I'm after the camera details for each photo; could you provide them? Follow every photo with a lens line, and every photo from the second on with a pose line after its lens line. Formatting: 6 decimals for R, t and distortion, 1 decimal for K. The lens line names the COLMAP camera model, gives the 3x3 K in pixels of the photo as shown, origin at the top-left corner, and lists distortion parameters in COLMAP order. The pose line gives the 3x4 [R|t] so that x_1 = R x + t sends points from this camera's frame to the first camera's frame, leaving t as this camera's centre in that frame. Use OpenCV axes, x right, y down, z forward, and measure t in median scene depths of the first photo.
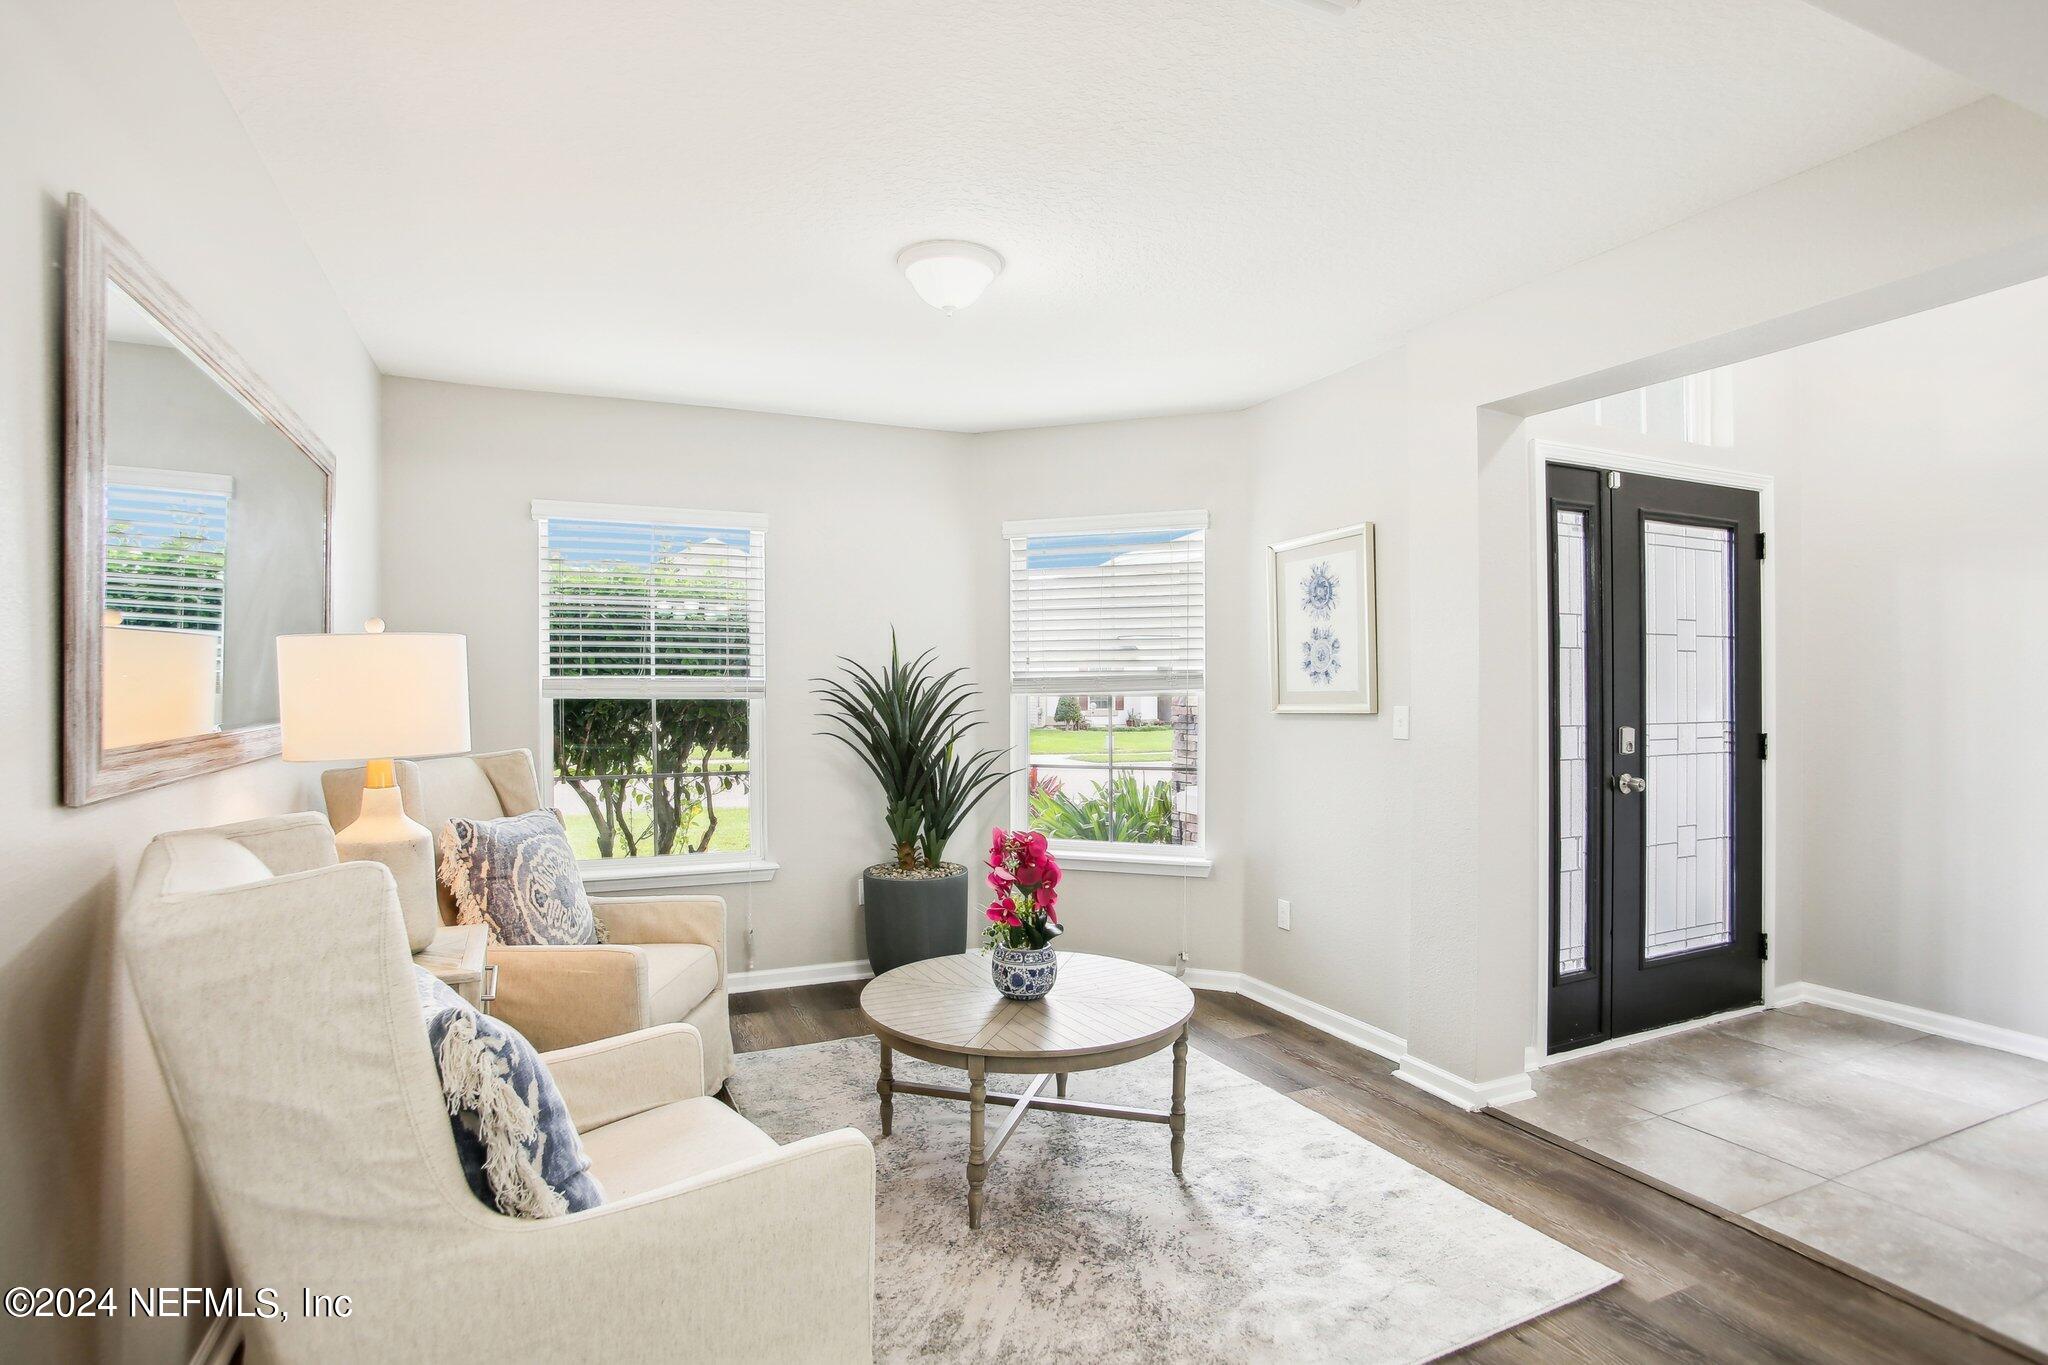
lens RADIAL K [[1017.0, 0, 1024.0], [0, 1017.0, 682.5], [0, 0, 1]] dist [-0.055917, 0.000290]
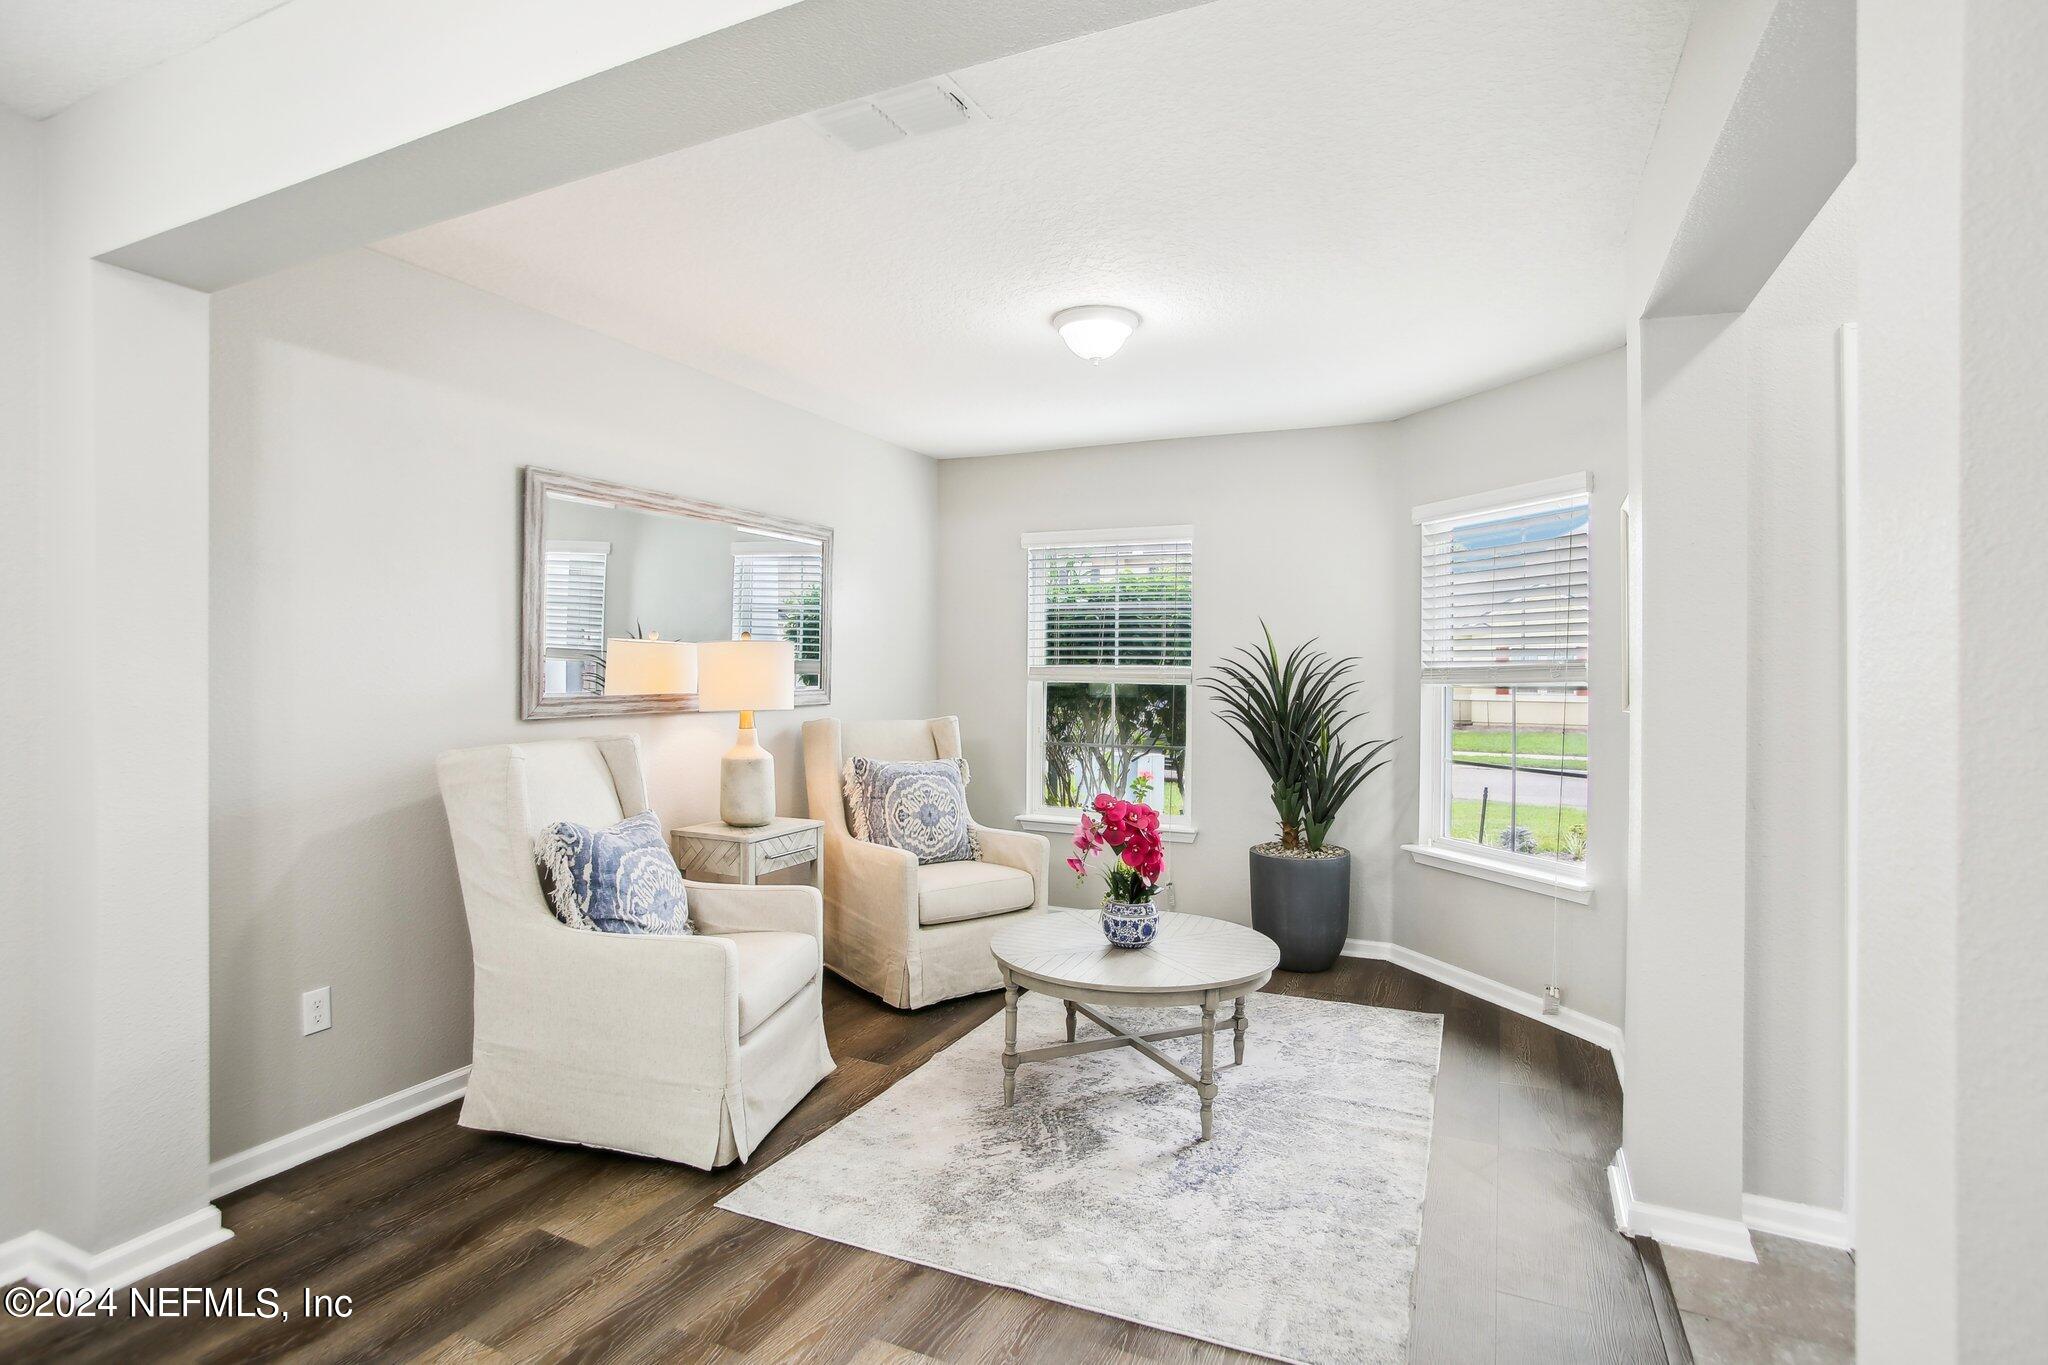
lens RADIAL K [[1030.2, 0, 1023.5], [0, 1030.2, 672.9], [0, 0, 1]] dist [-0.077237, 0.032607]
pose [[0.657708, 0.007371, -0.753237, 0.519244], [-0.006351, 0.999971, 0.004240, -0.001406], [0.753246, 0.001995, 0.657736, 0.094551]]
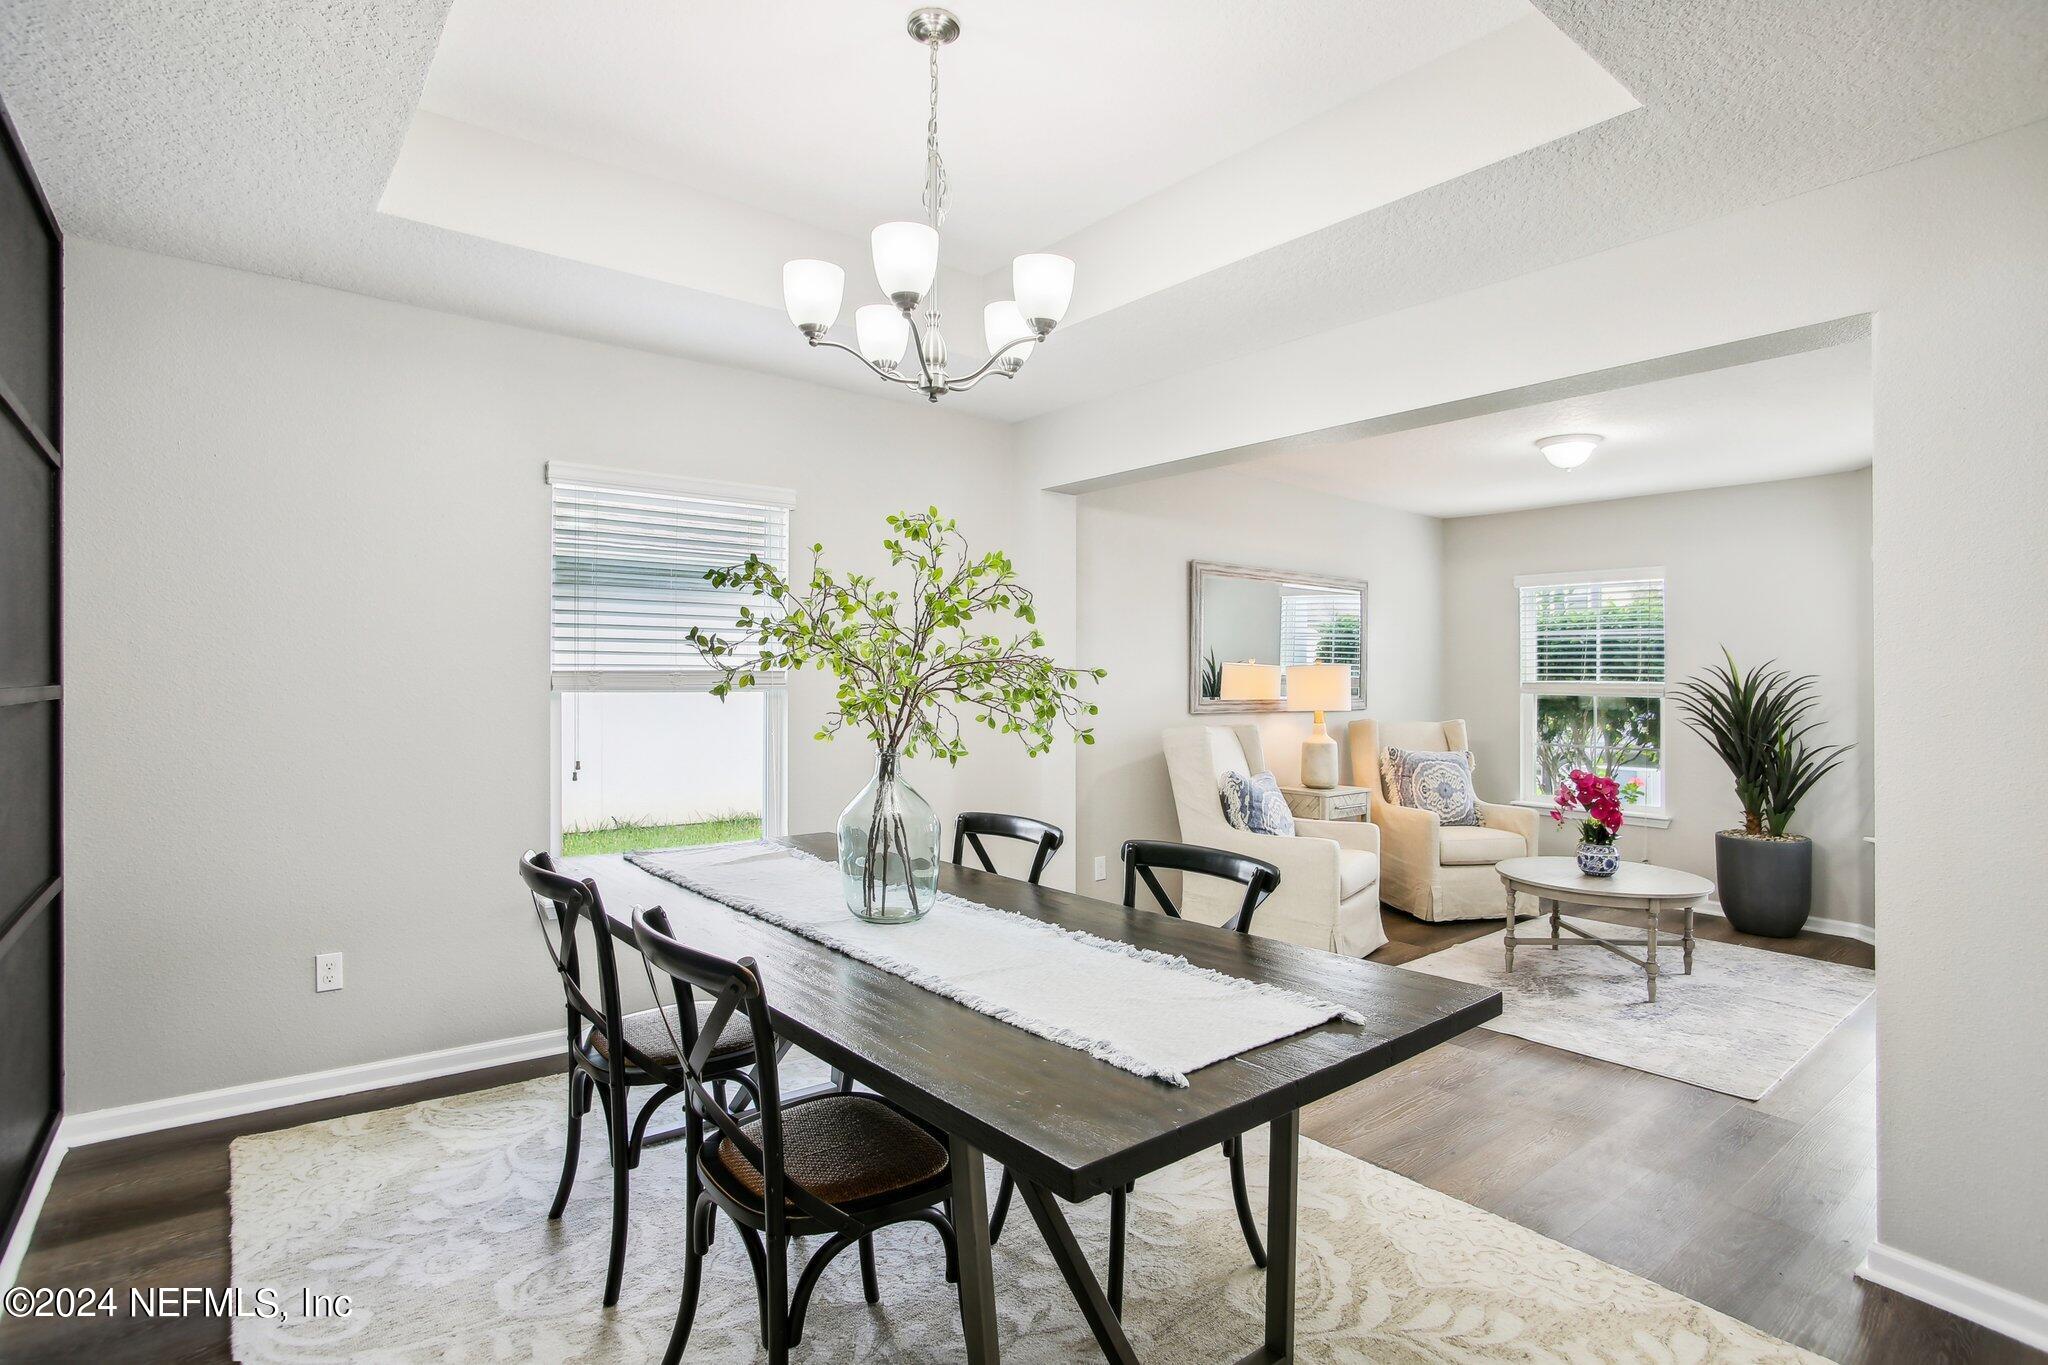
lens RADIAL K [[1024.8, 0, 1042.1], [0, 1024.8, 650.9], [0, 0, 1]] dist [-0.065993, 0.000884]
pose [[0.278164, -0.024864, -0.960212, 0.871904], [-0.010370, 0.999529, -0.028886, 0.000589], [0.960478, 0.017993, 0.277775, -0.222753]]
